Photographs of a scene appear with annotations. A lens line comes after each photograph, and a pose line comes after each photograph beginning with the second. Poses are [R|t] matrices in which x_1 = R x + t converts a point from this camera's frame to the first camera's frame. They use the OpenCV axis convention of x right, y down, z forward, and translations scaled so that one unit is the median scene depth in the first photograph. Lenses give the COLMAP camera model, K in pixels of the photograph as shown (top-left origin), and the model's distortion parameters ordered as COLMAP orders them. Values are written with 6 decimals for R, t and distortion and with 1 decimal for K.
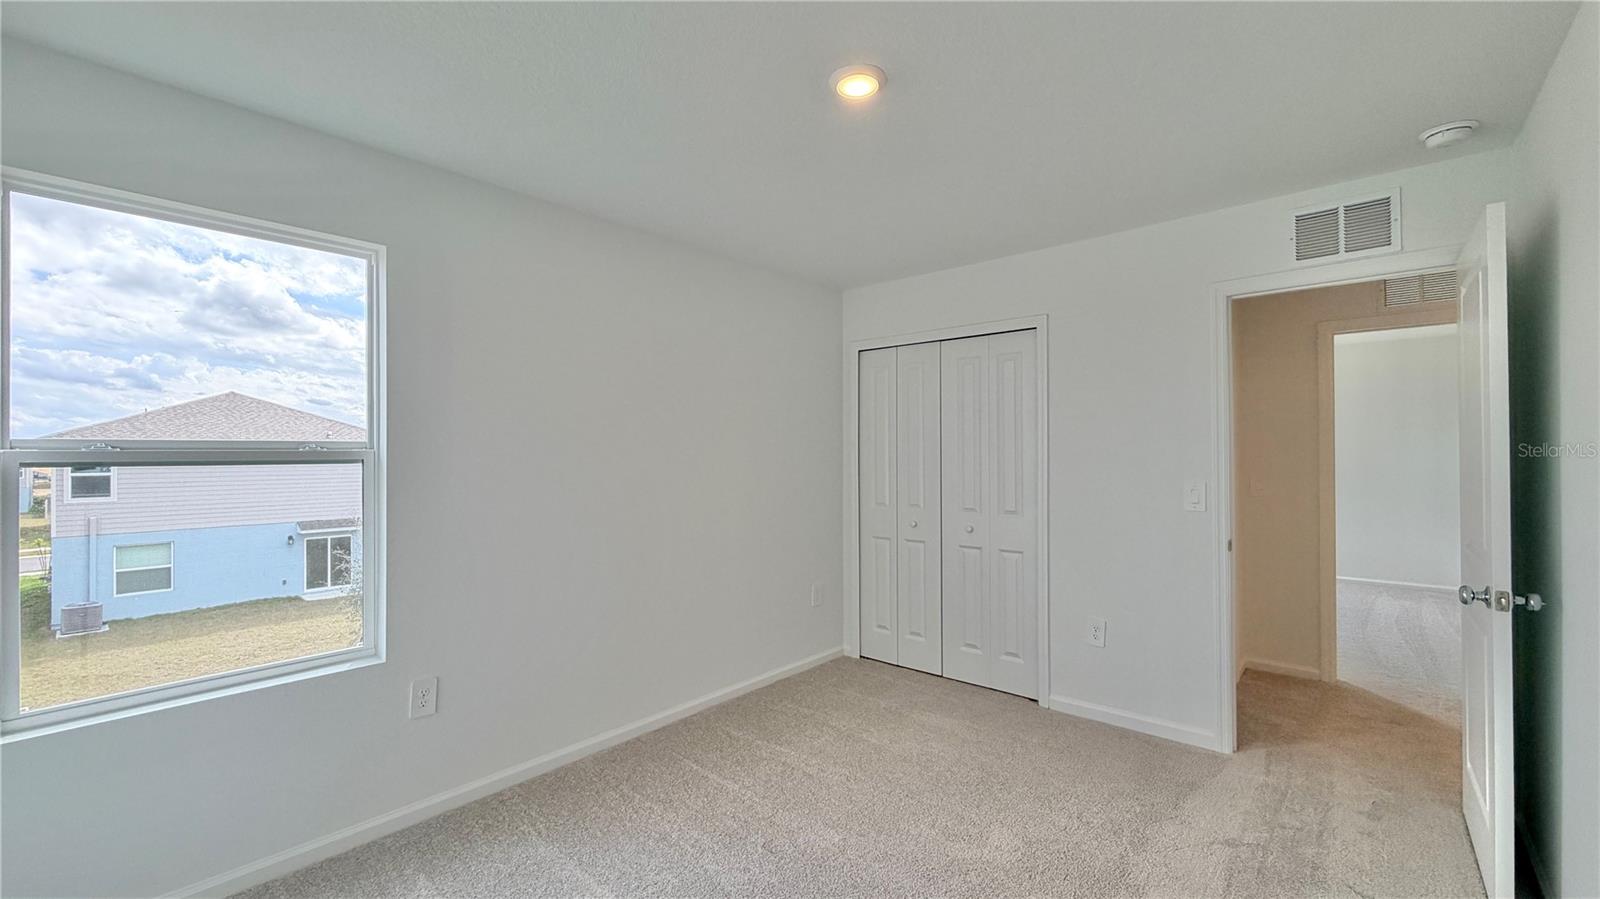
lens RADIAL K [[641.5, 0, 800.0], [0, 641.5, 449.5], [0, 0, 1]] dist [0.014033, -0.000122]
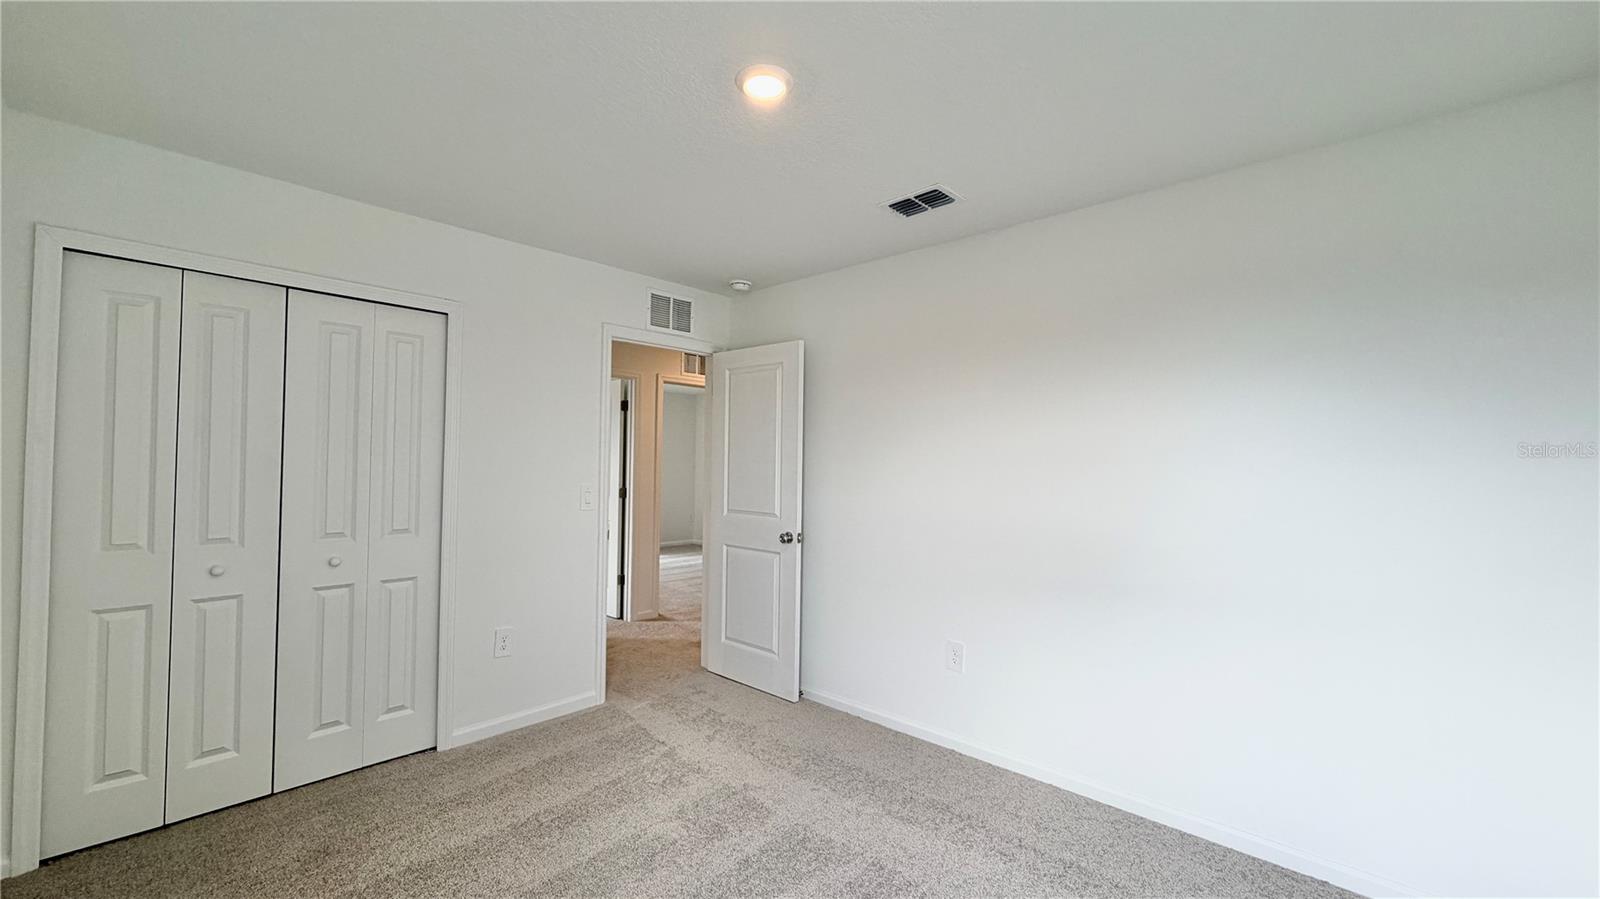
lens RADIAL K [[641.5, 0, 800.0], [0, 641.5, 449.5], [0, 0, 1]] dist [0.014033, -0.000122]
pose [[0.039484, 0.030064, 0.998768, -0.509170], [-0.020088, 0.999369, -0.029288, 0.010428], [-0.999018, -0.018907, 0.040063, 0.519071]]
